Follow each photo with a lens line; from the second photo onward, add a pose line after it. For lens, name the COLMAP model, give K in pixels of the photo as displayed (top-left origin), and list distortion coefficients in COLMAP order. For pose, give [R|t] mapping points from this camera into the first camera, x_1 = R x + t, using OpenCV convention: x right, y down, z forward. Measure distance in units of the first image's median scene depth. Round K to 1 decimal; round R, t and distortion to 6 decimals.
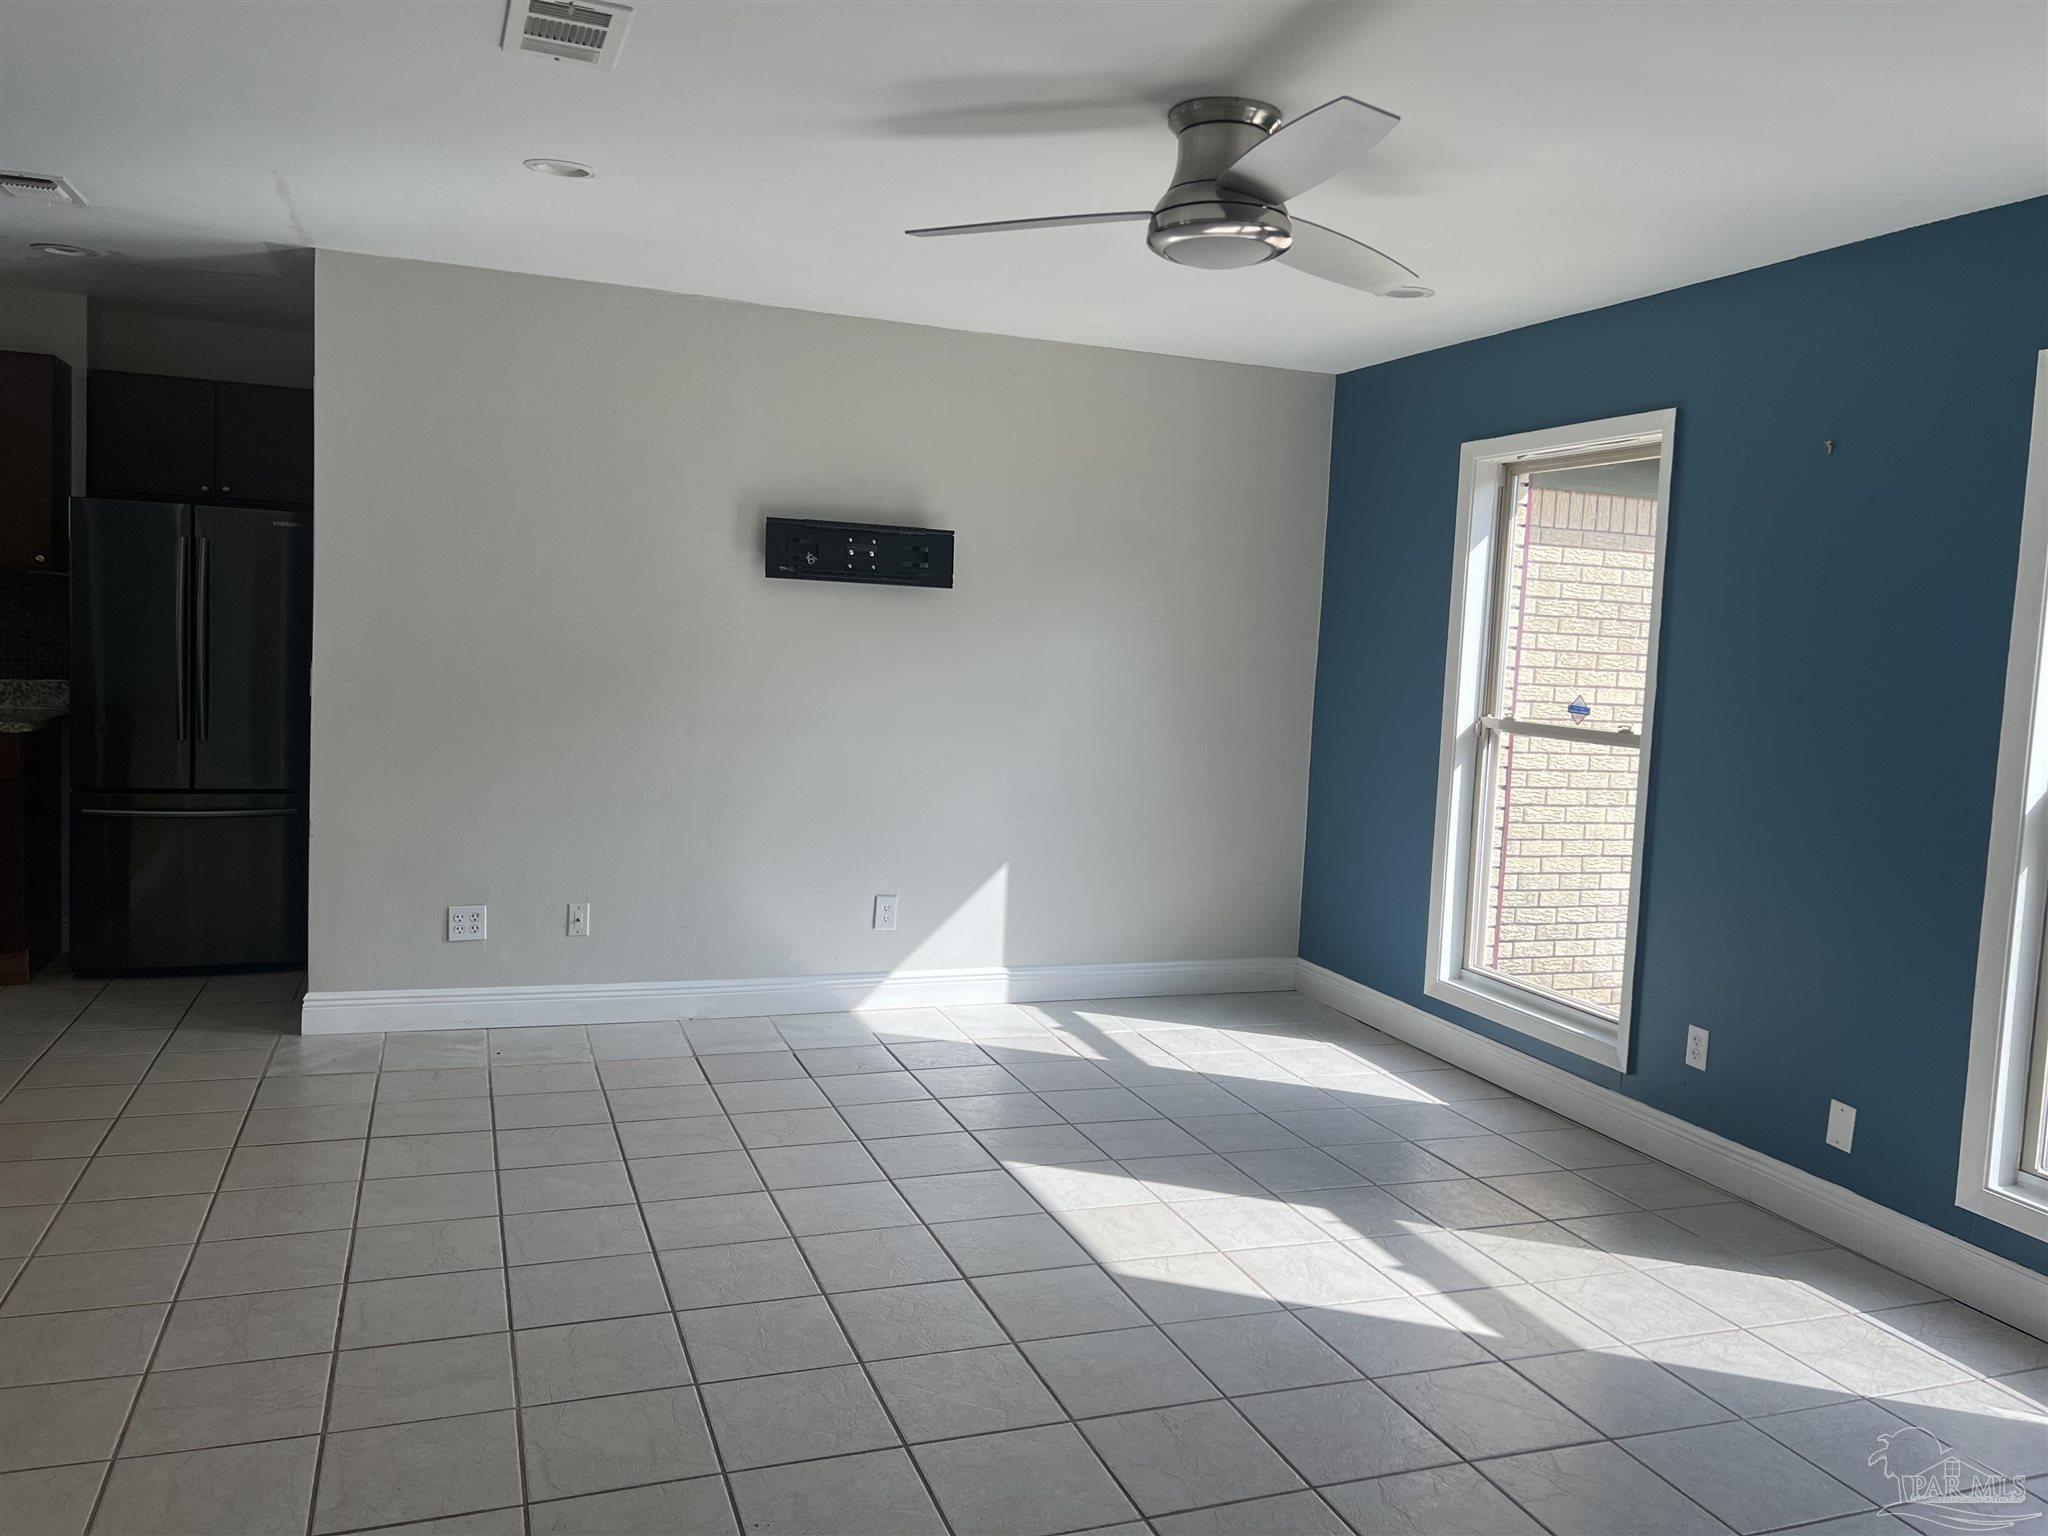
lens RADIAL K [[1561.3, 0, 1040.9], [0, 1561.3, 746.2], [0, 0, 1]] dist [0.086181, -0.101657]
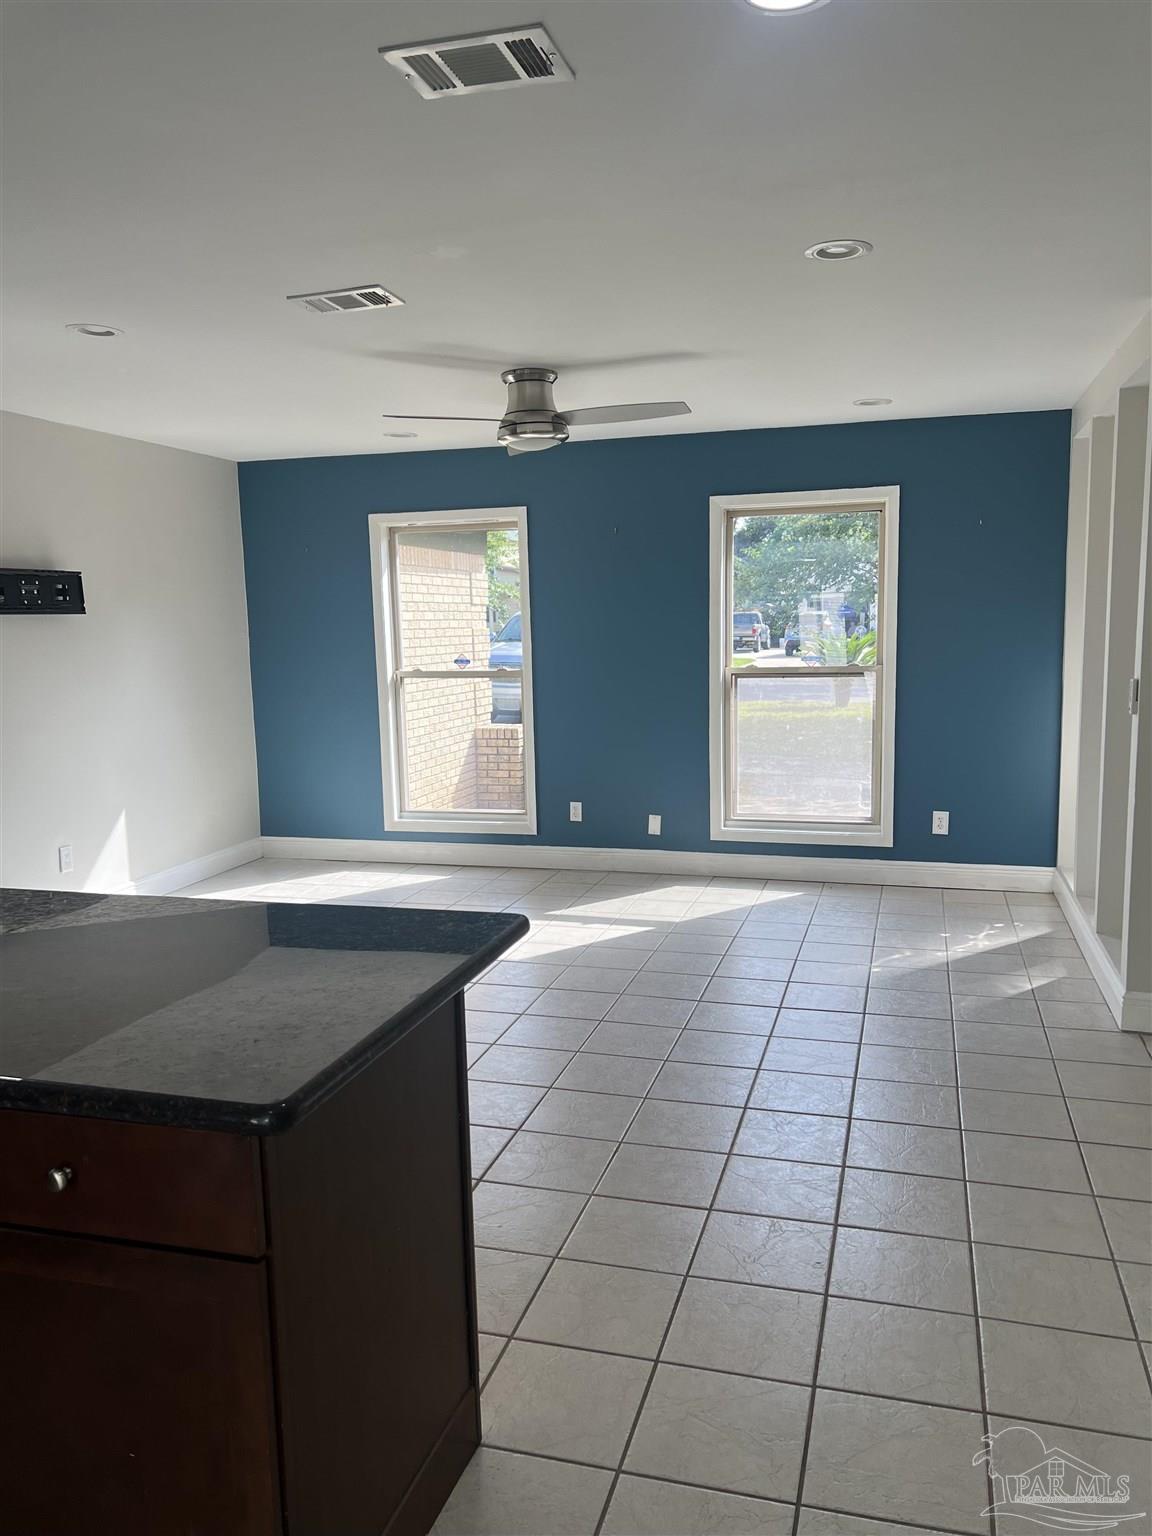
lens RADIAL K [[1171.0, 0, 605.1], [0, 1171.0, 768.7], [0, 0, 1]] dist [0.086181, -0.101657]
pose [[0.581176, -0.163633, 0.797157, -0.709168], [0.110090, 0.986379, 0.122212, -0.049206], [-0.806297, 0.016732, 0.591275, 0.024396]]
